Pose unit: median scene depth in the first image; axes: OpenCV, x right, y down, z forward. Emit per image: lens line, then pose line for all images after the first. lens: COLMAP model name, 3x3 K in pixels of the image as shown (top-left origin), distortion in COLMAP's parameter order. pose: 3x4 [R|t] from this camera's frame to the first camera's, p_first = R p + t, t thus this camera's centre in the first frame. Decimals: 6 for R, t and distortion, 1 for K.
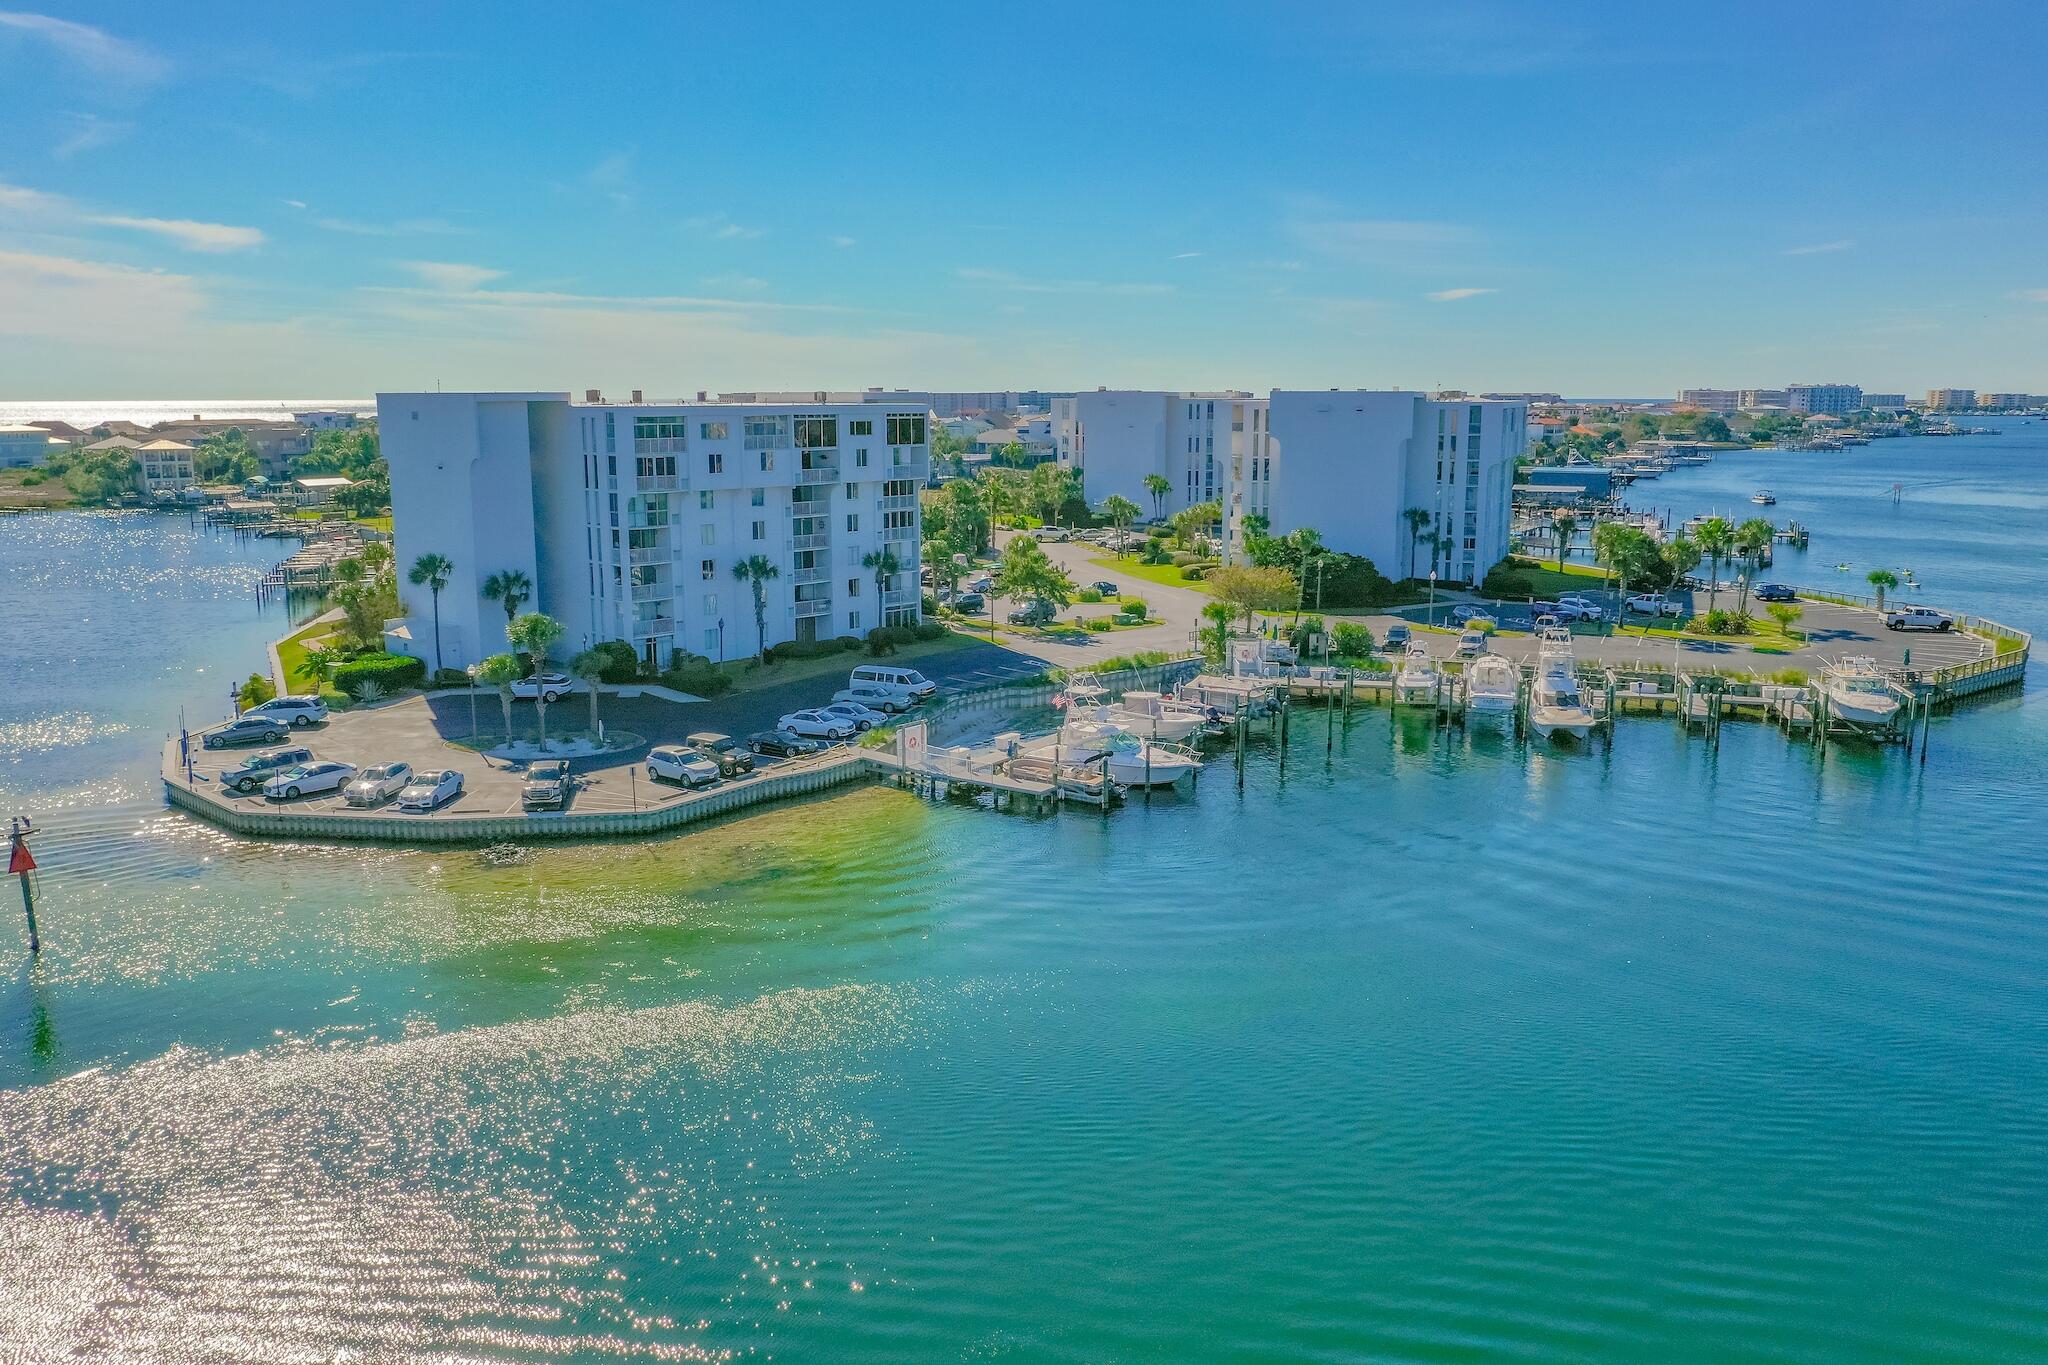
lens RADIAL K [[1584.8, 0, 1024.0], [0, 1584.8, 682.5], [0, 0, 1]] dist [-0.001596, 0.002688]
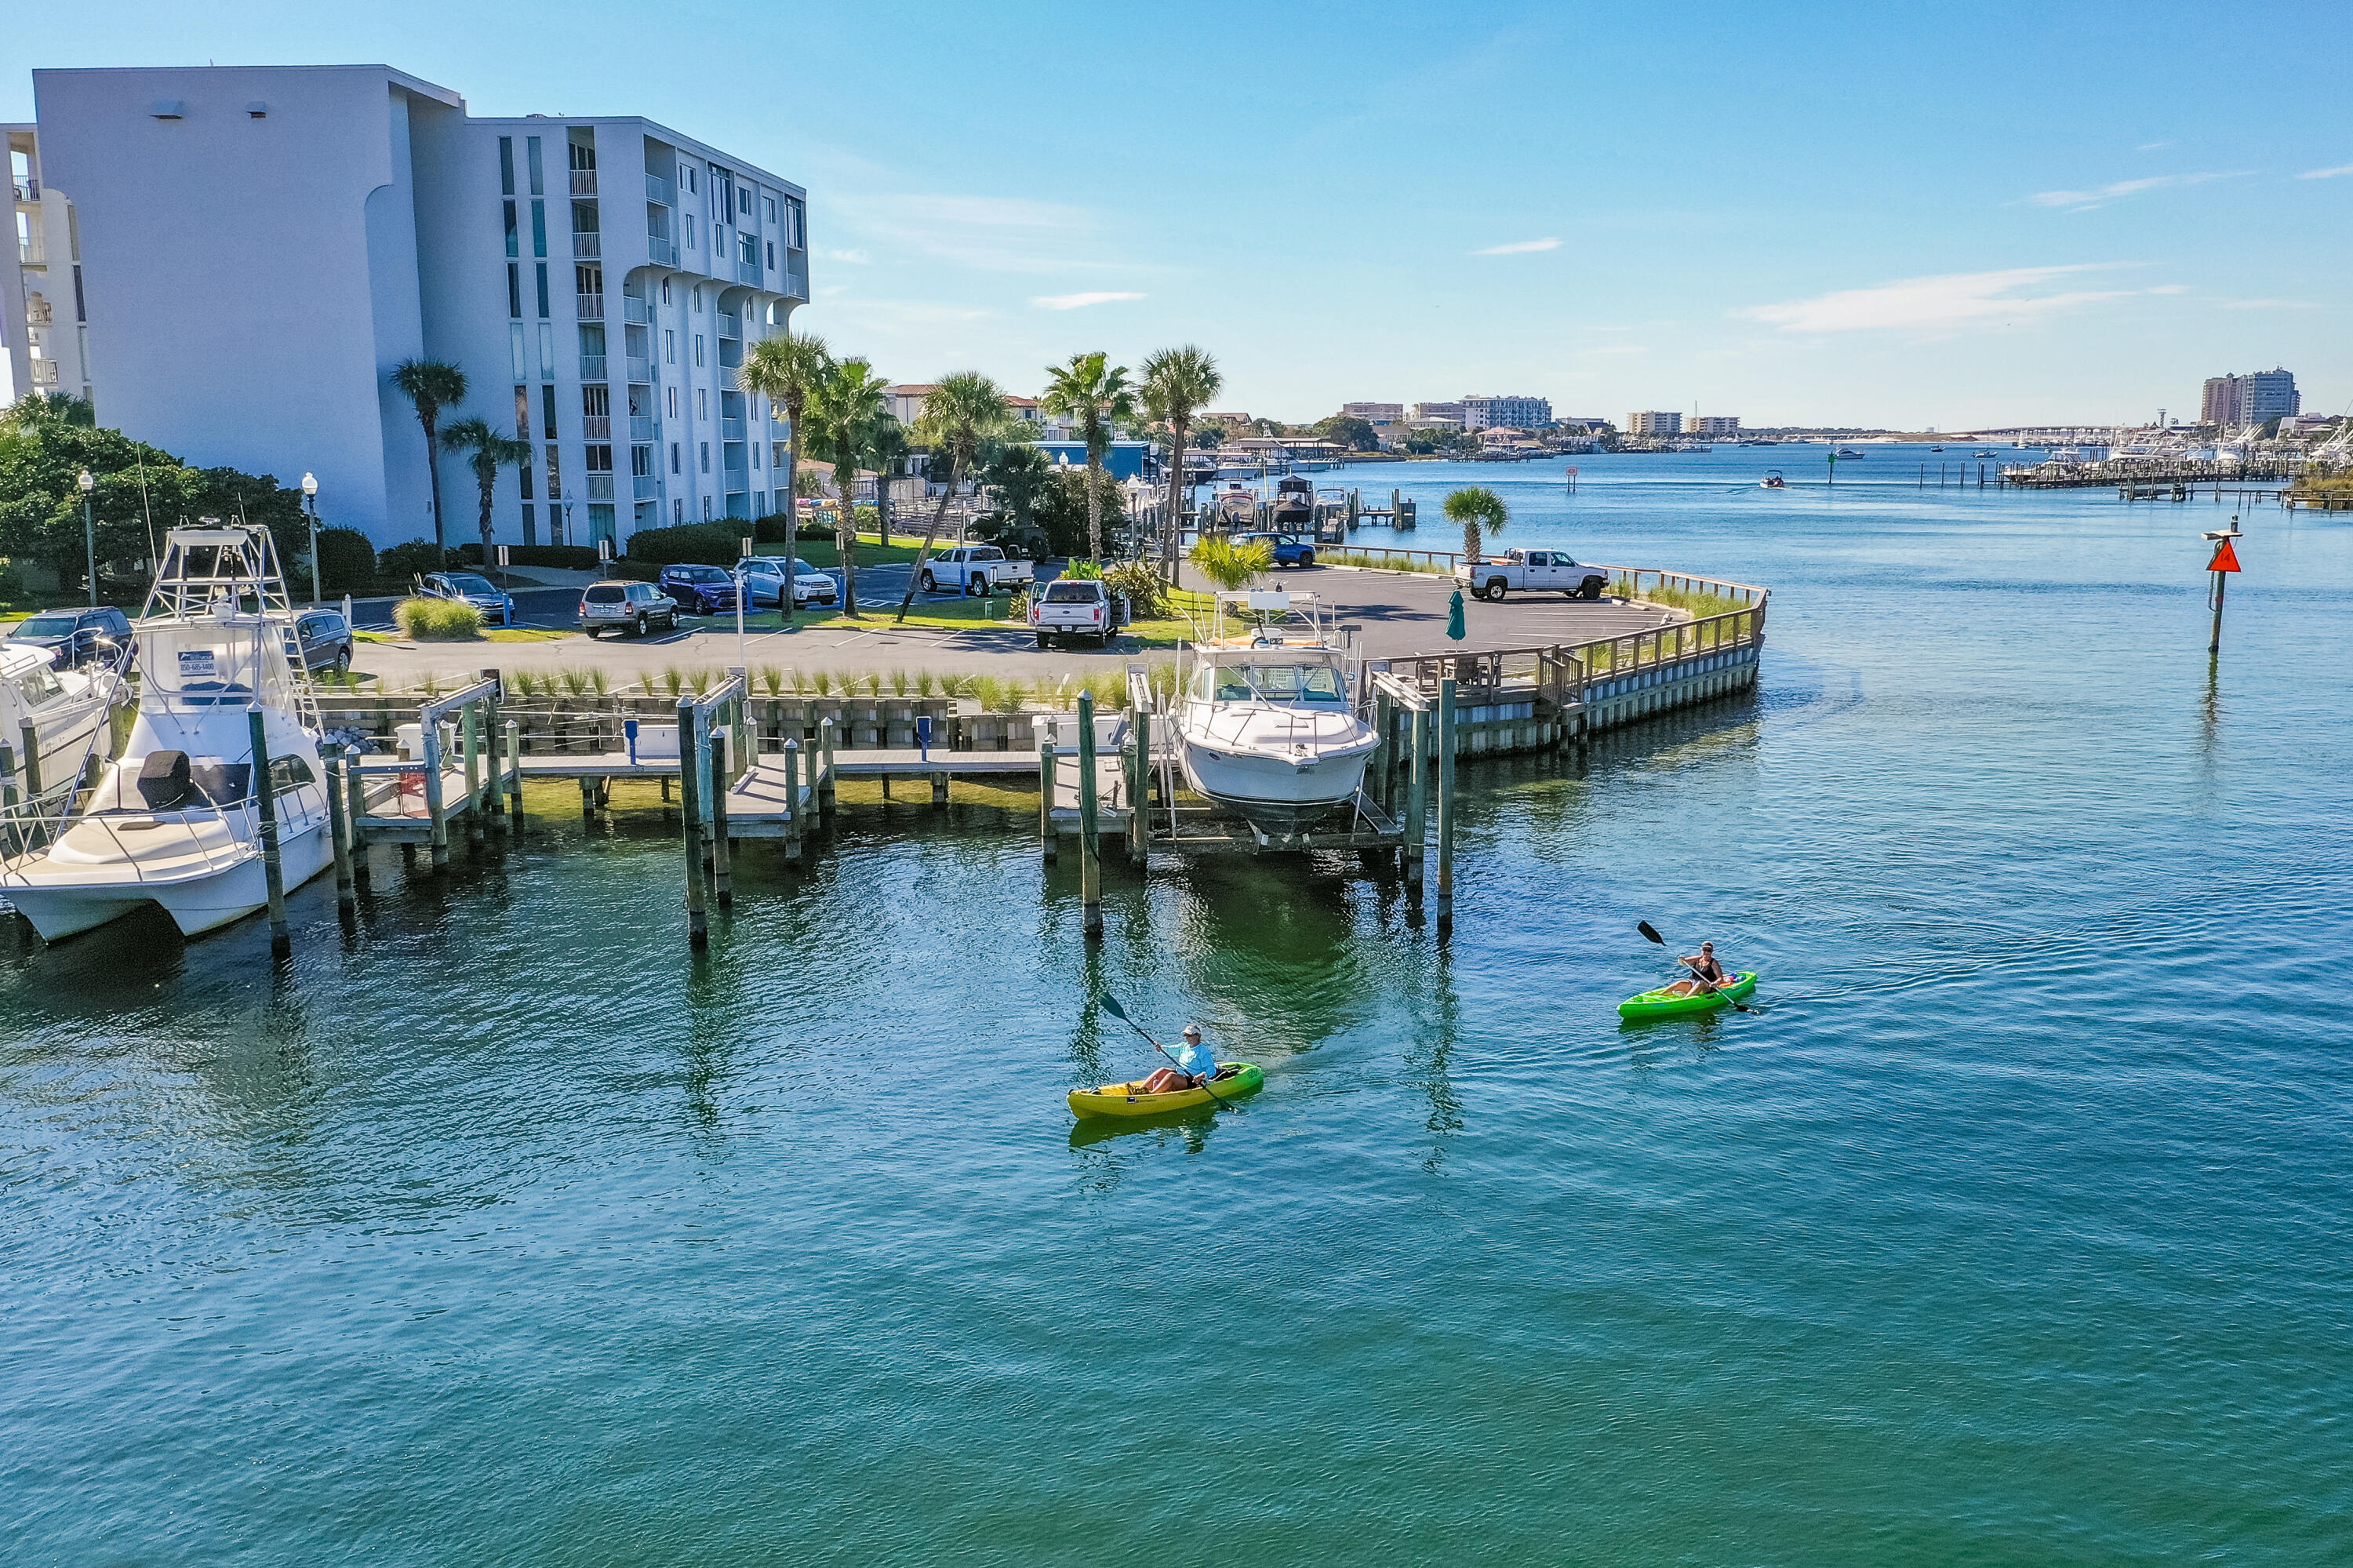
lens RADIAL K [[1843.9, 0, 1176.5], [0, 1843.9, 784.0], [0, 0, 1]] dist [-0.004617, -0.000231]
pose [[0.965332, -0.051525, 0.255891, 0.315277], [0.057335, 0.998238, -0.015291, 0.018615], [-0.254652, 0.029433, 0.966585, 0.502907]]
